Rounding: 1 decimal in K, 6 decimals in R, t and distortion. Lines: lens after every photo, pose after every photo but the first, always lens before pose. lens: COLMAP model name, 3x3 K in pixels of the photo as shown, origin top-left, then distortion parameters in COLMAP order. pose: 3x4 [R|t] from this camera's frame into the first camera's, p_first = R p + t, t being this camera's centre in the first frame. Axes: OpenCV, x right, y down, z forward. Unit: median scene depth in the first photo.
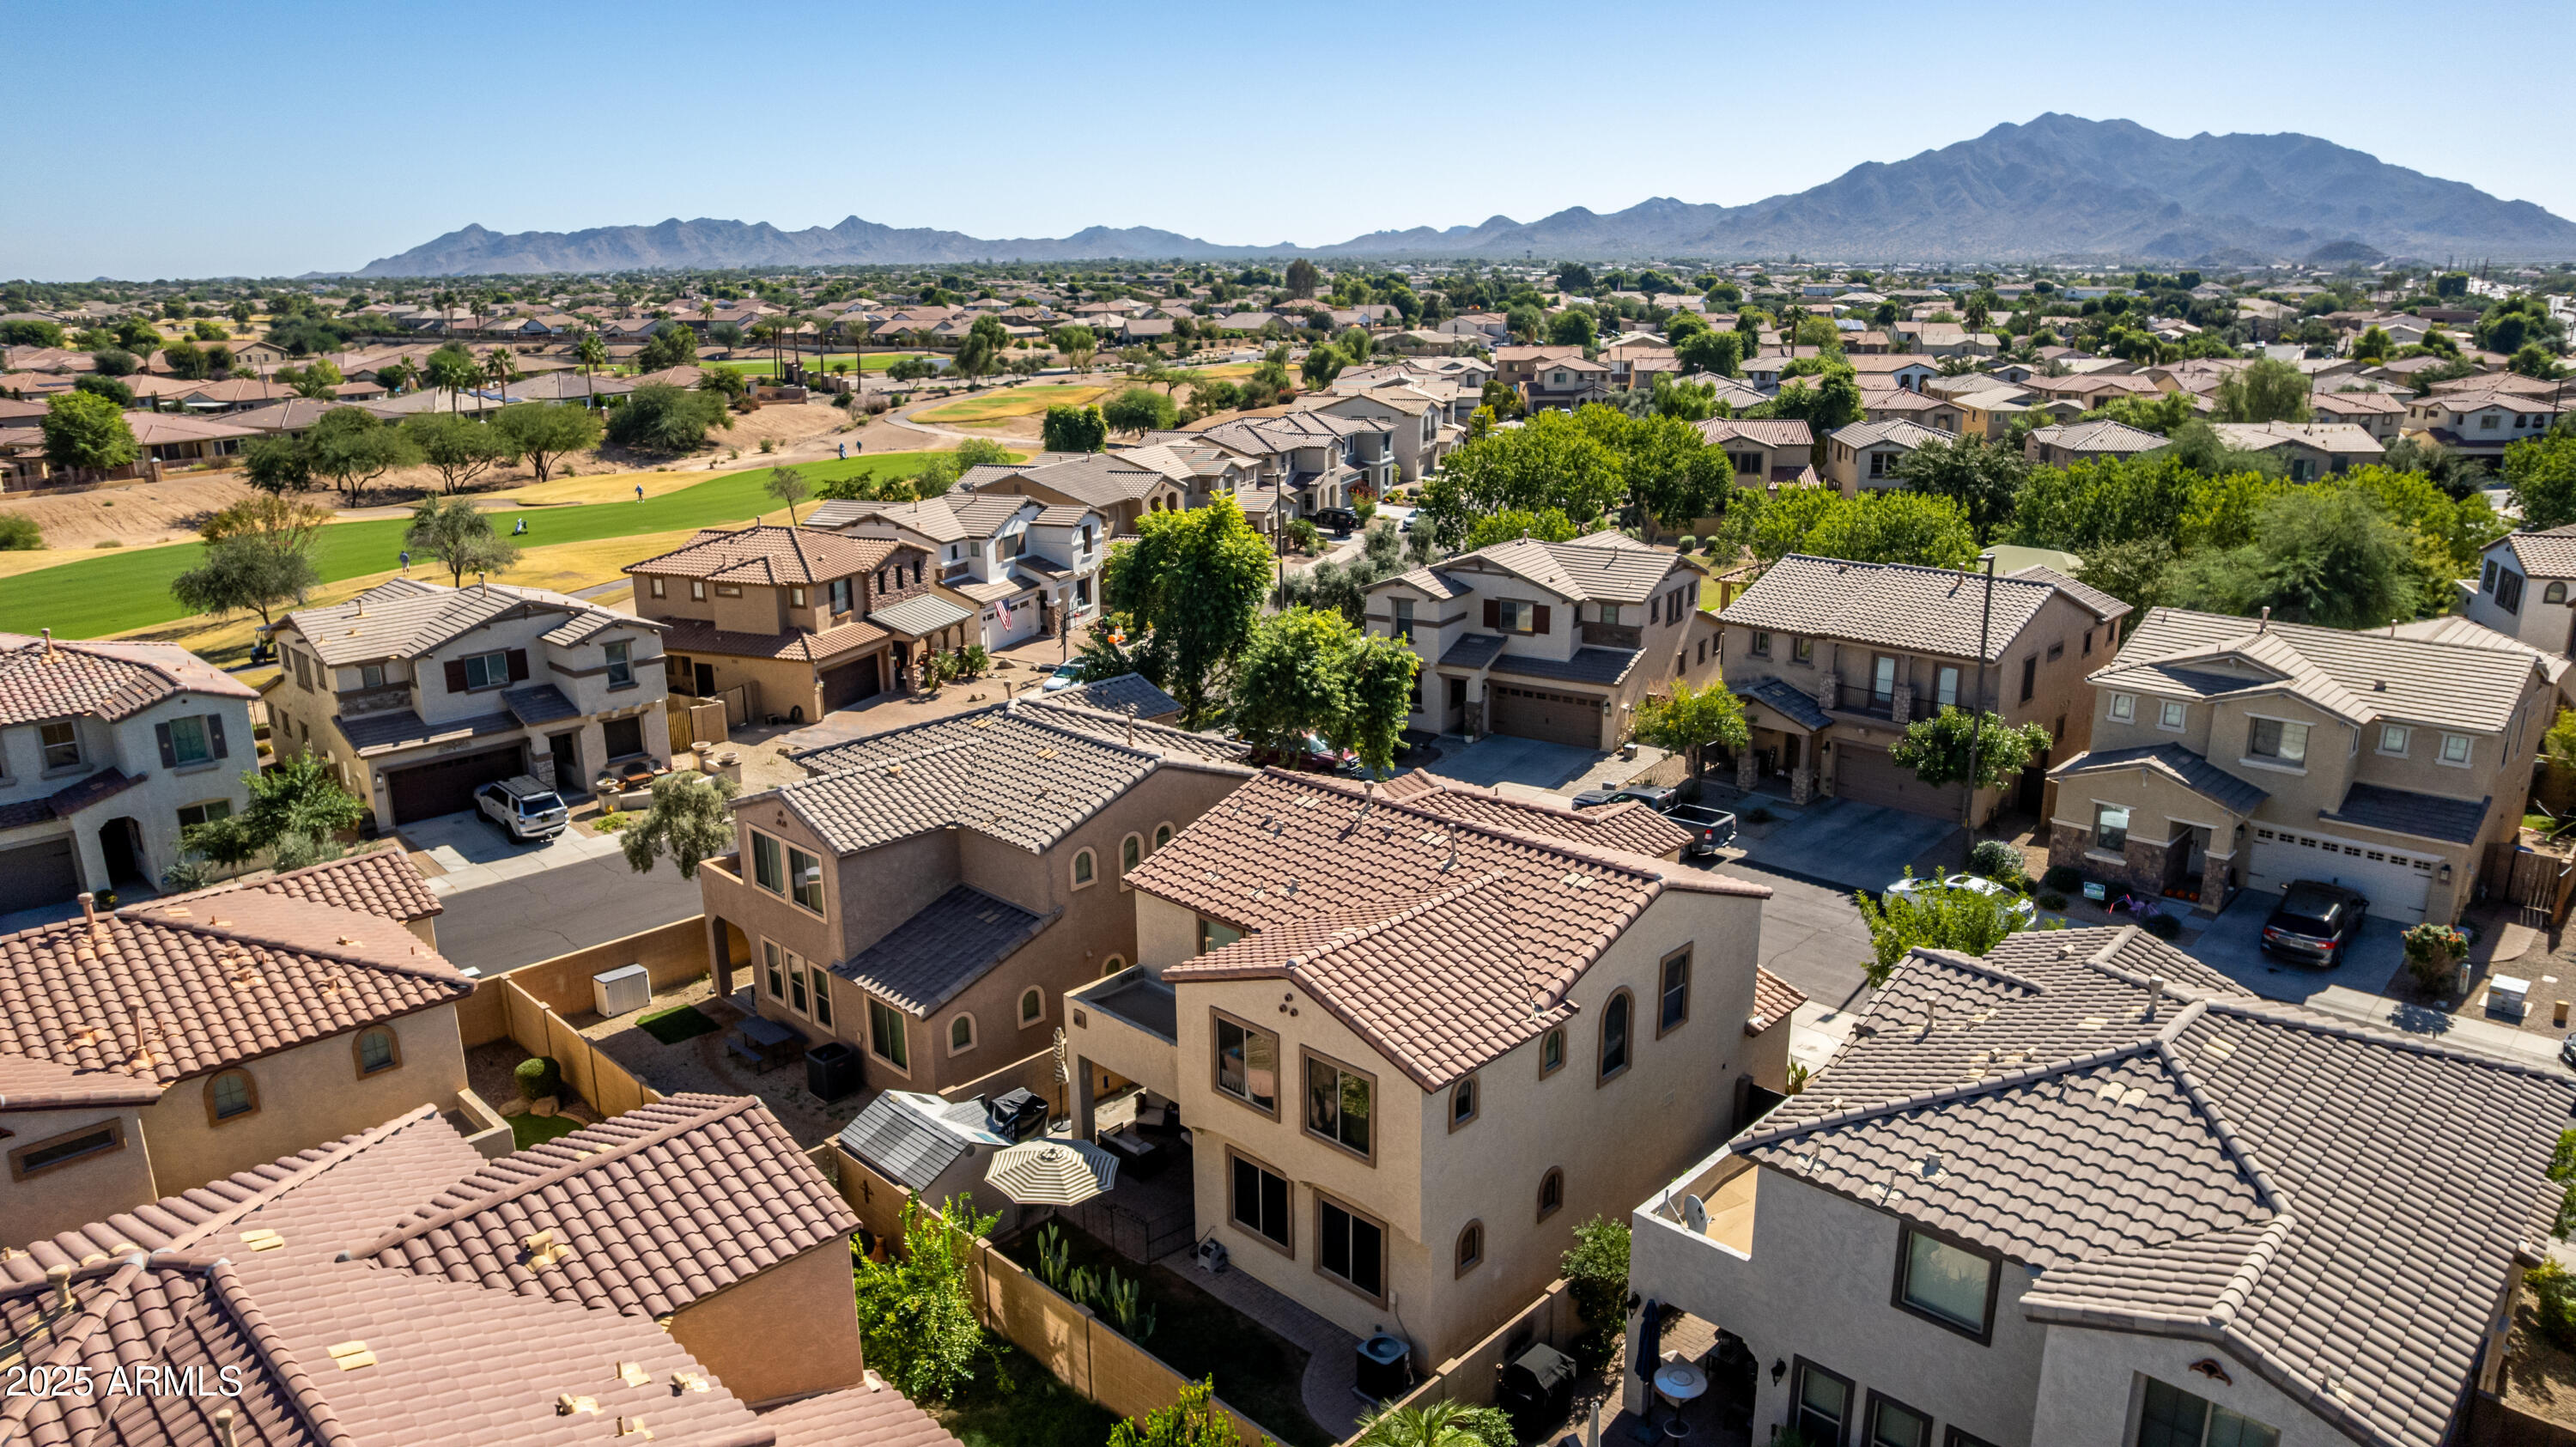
lens RADIAL K [[1653.8, 0, 1294.1], [0, 1653.8, 717.8], [0, 0, 1]] dist [-0.068627, 0.055826]
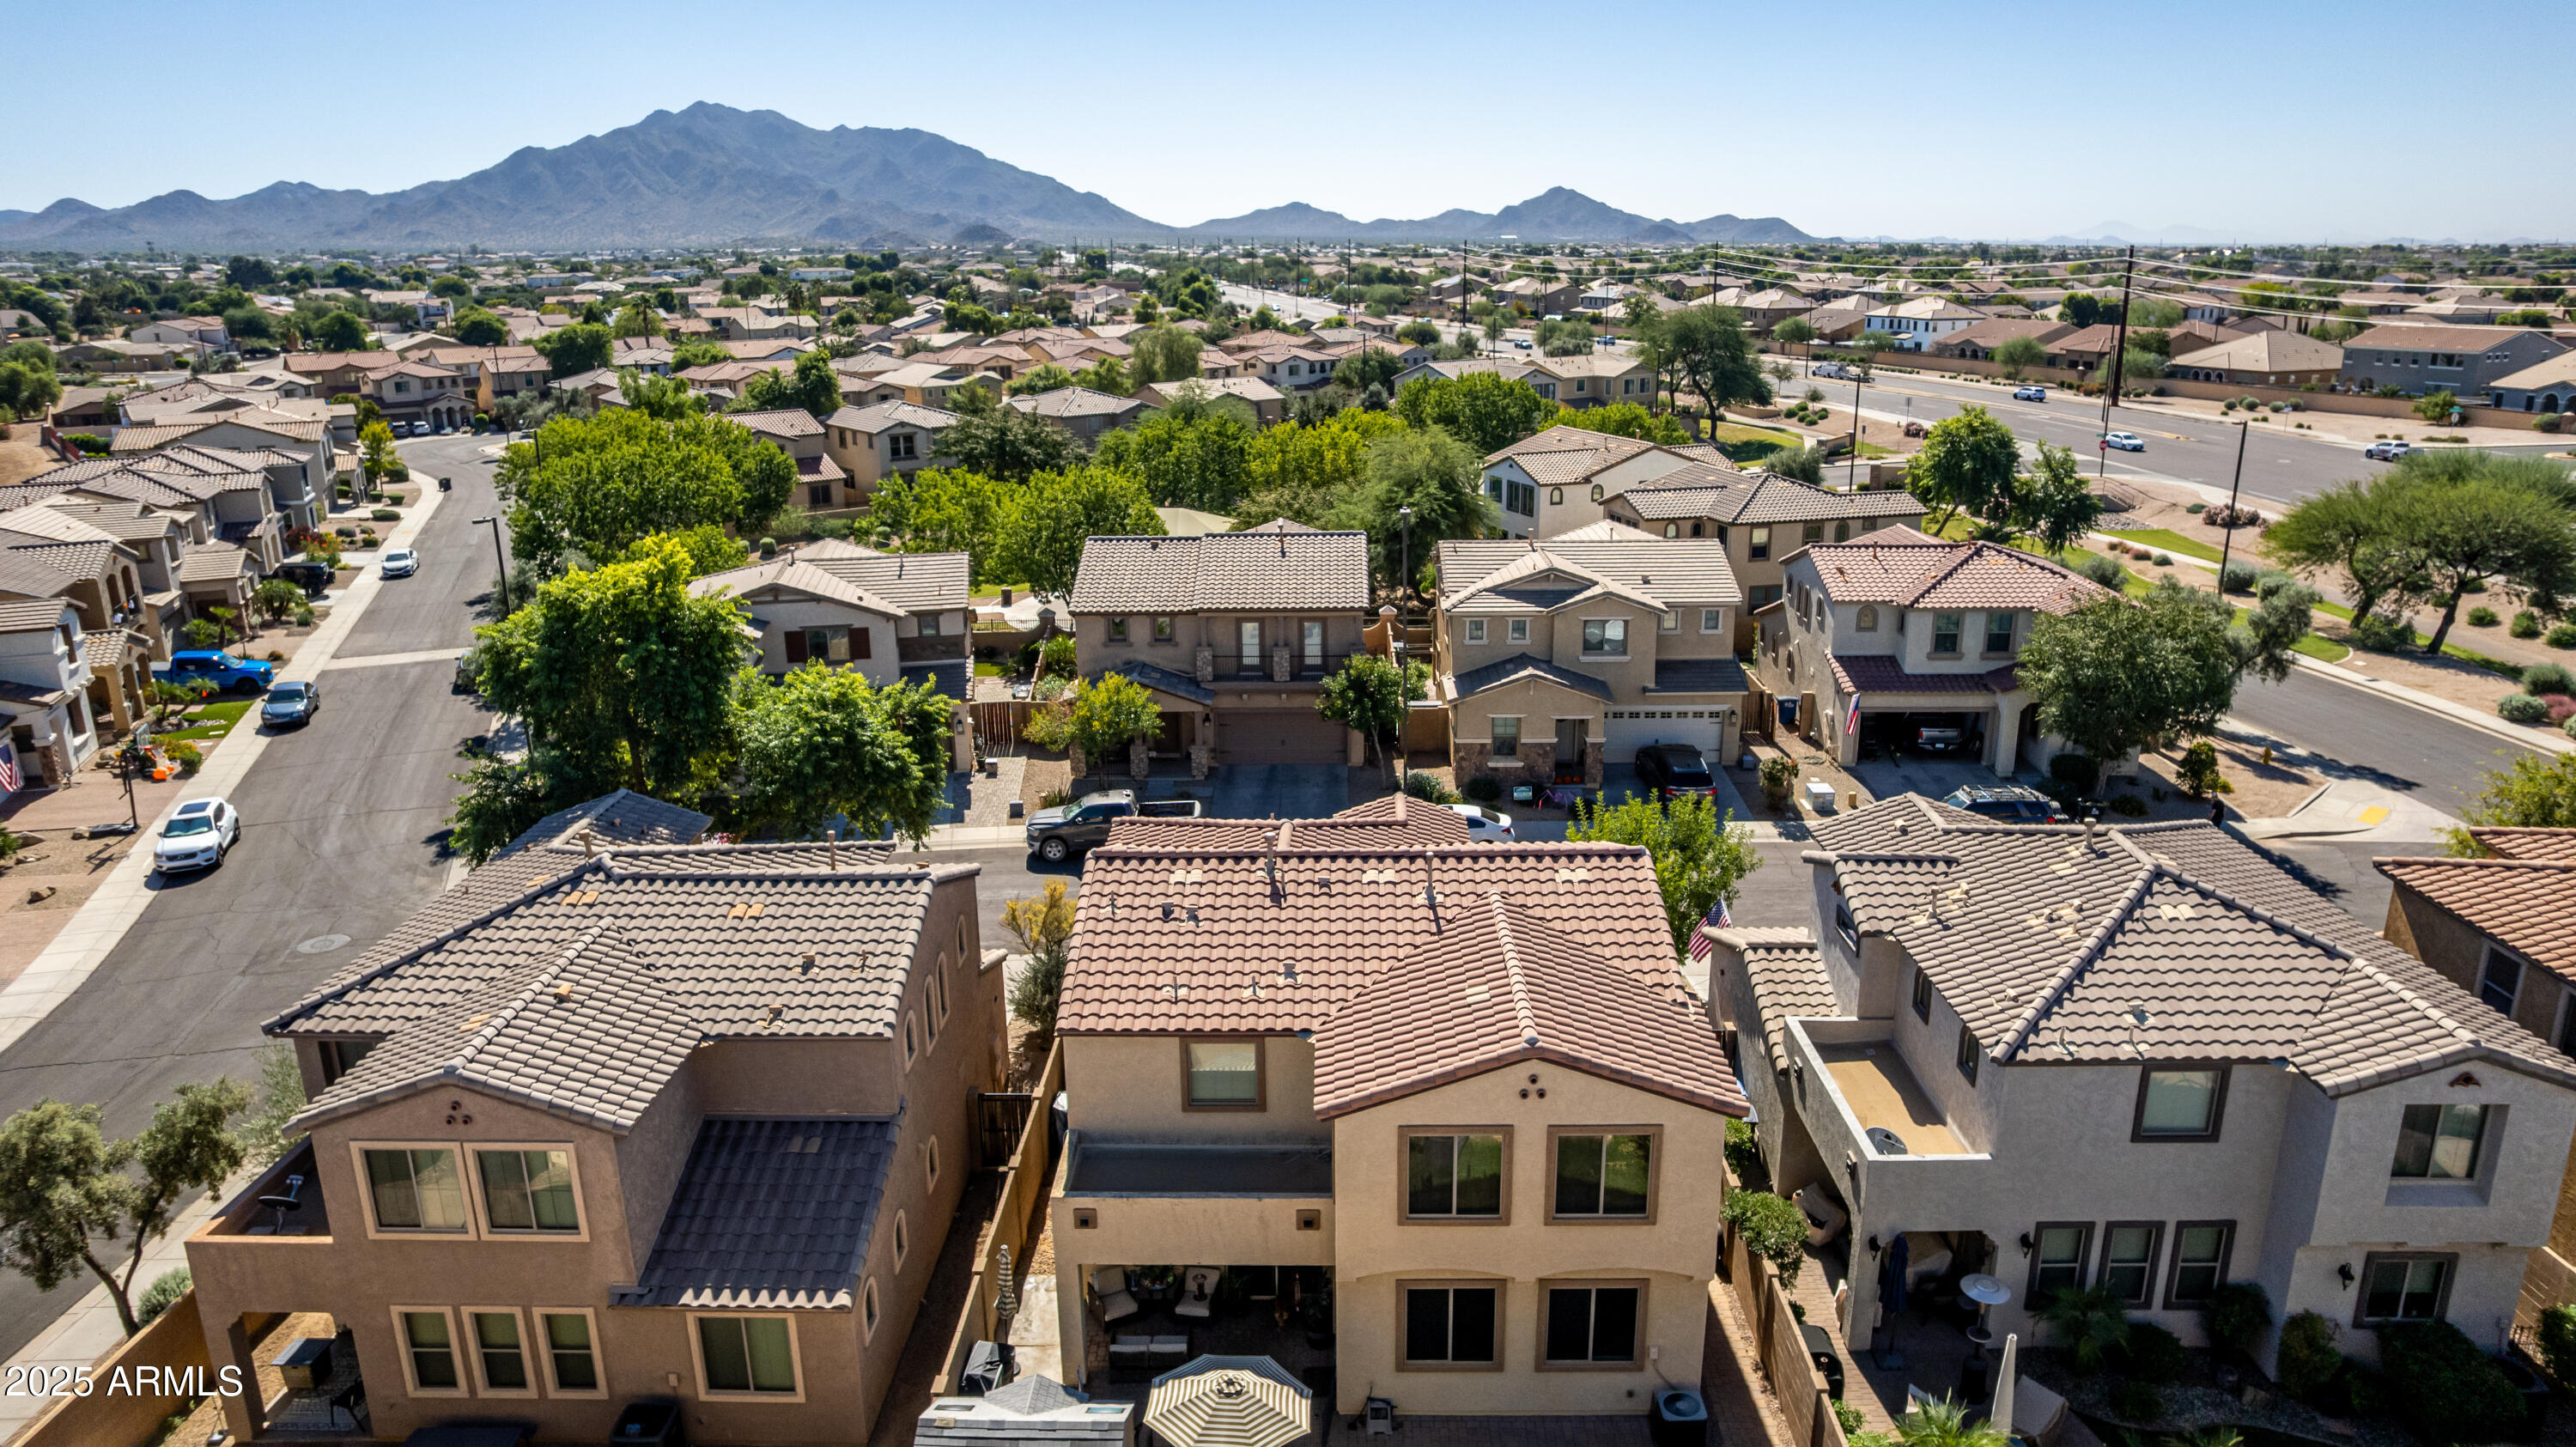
lens RADIAL K [[1653.8, 0, 1294.1], [0, 1653.8, 717.8], [0, 0, 1]] dist [-0.068627, 0.055826]
pose [[0.733319, -0.188146, 0.653333, -0.532958], [0.183246, 0.980081, 0.076562, -0.090789], [-0.654724, 0.063576, 0.753190, 0.353636]]
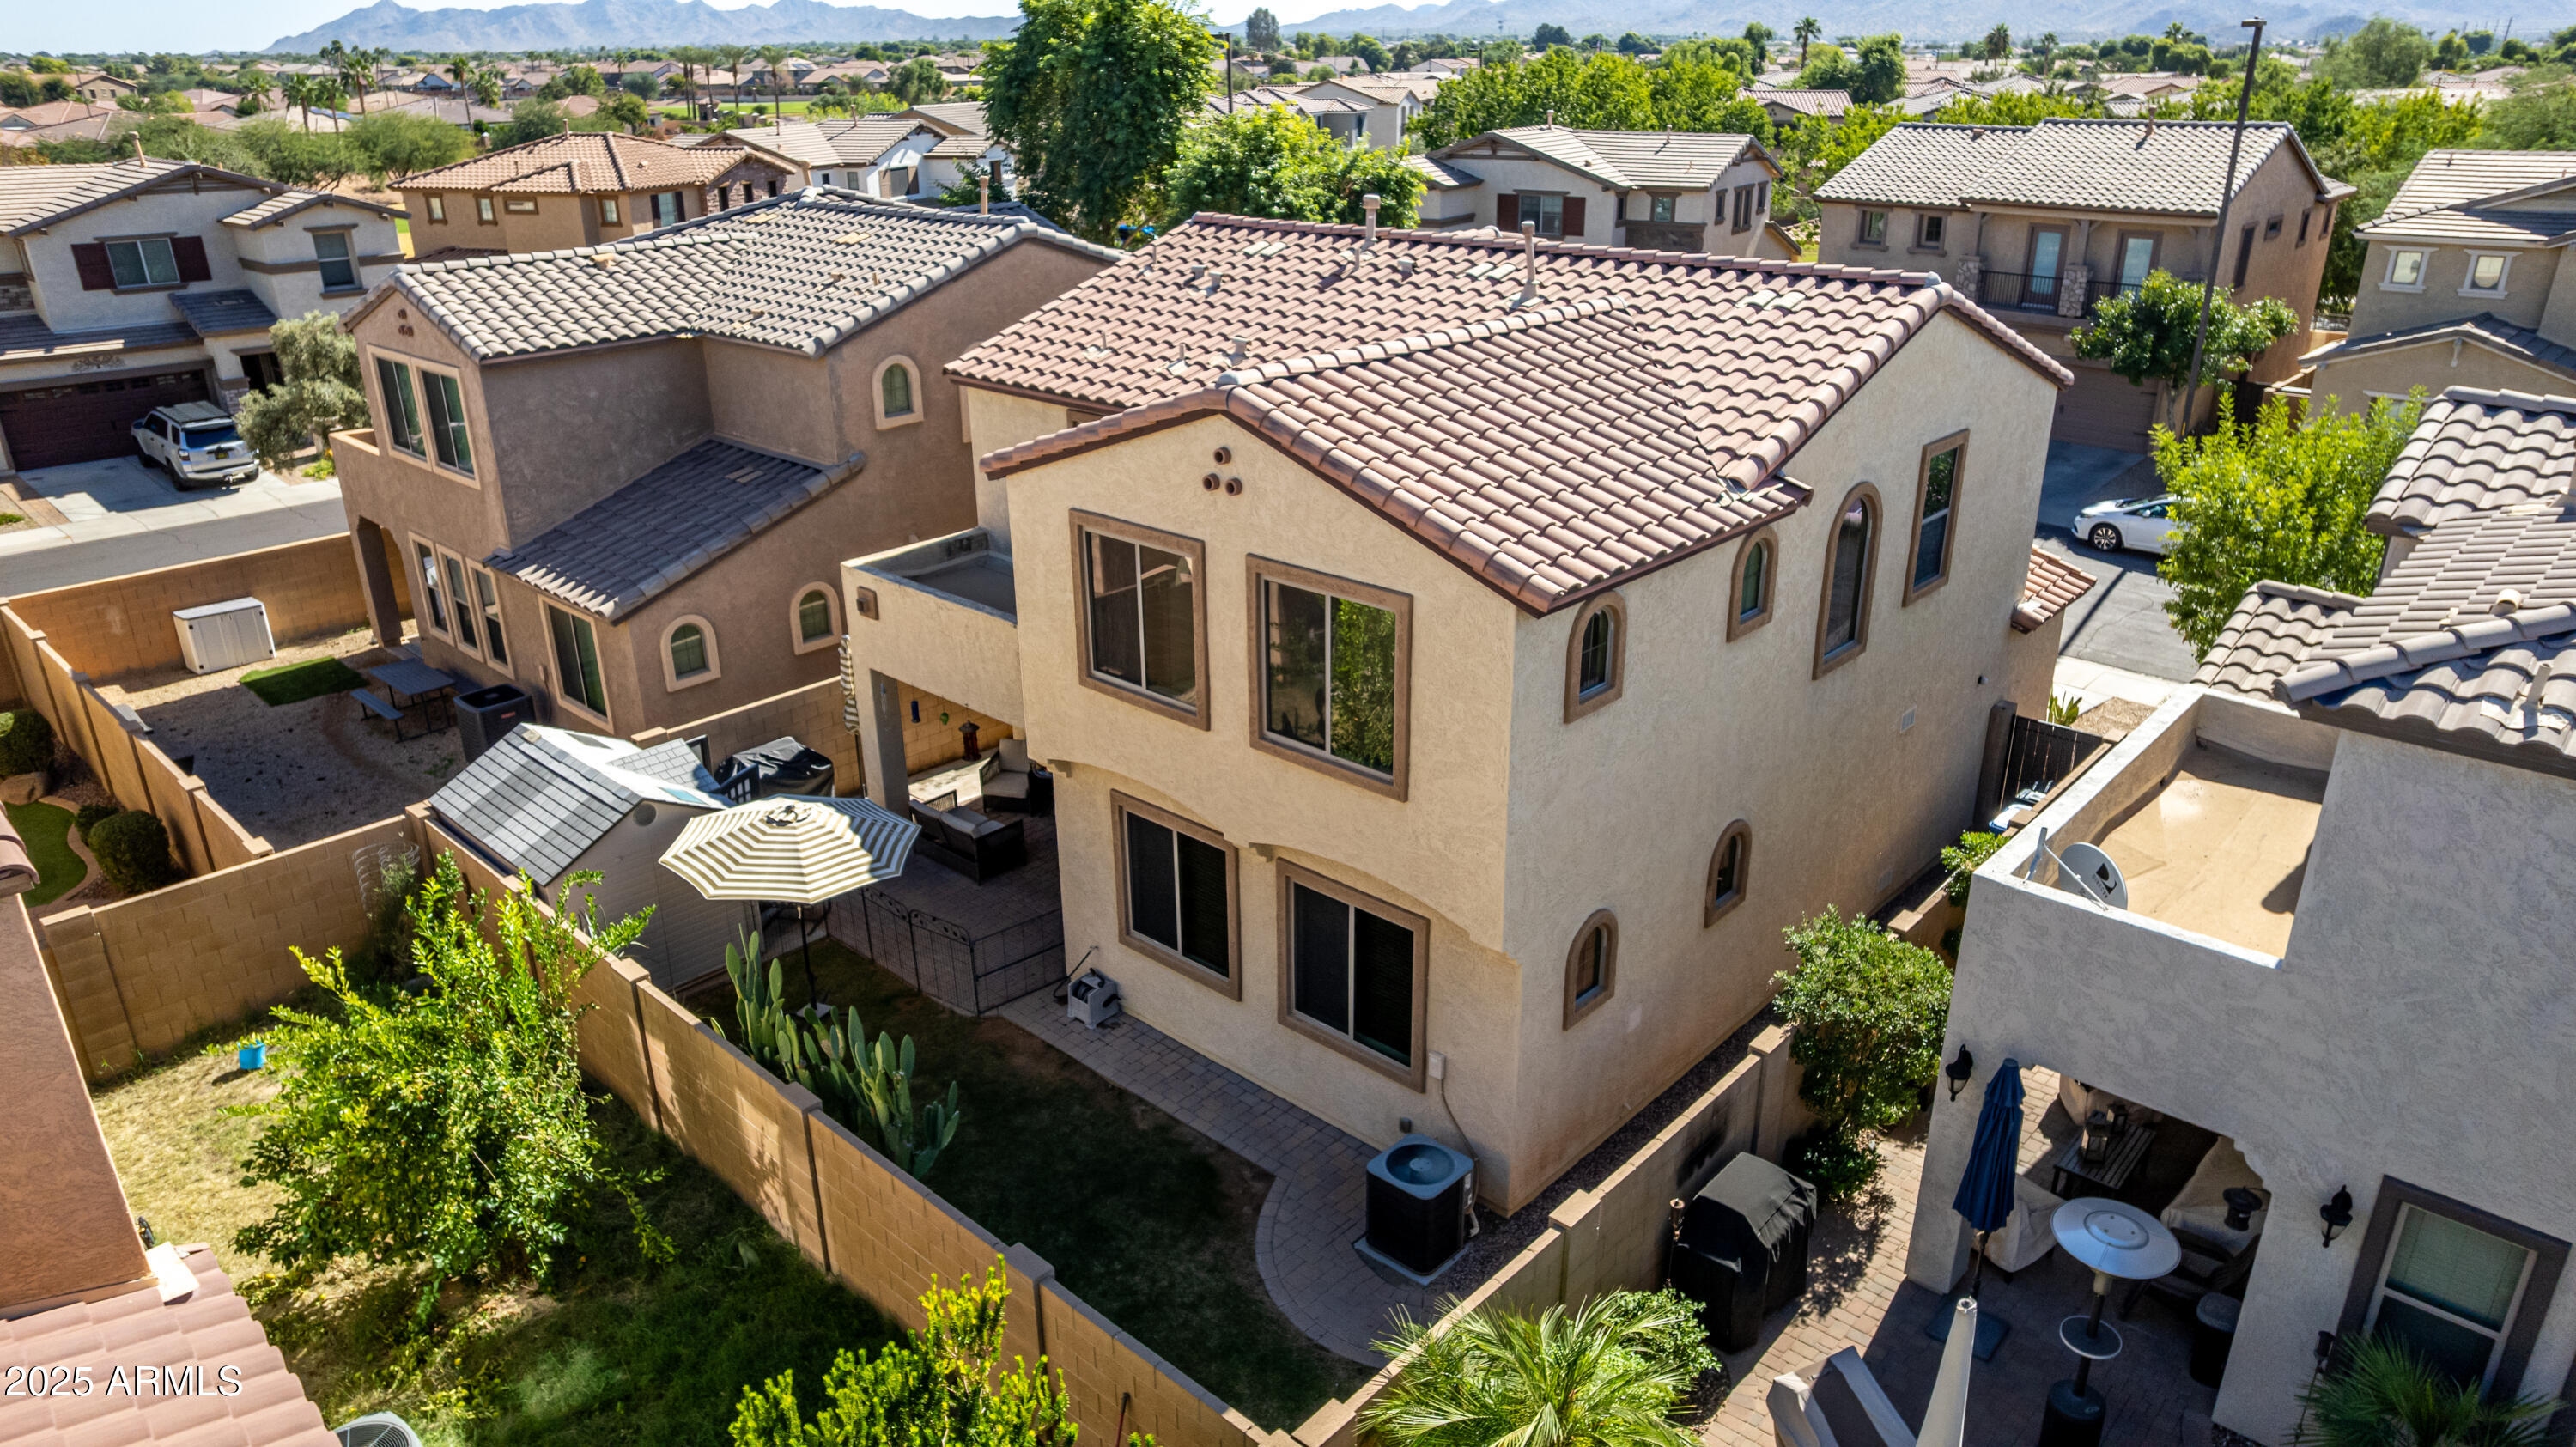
lens RADIAL K [[1653.8, 0, 1294.1], [0, 1653.8, 717.8], [0, 0, 1]] dist [-0.068627, 0.055826]
pose [[0.999757, -0.007288, 0.020804, 0.005872], [0.004767, 0.992914, 0.118742, 0.160020], [-0.021522, -0.118614, 0.992707, 0.438388]]
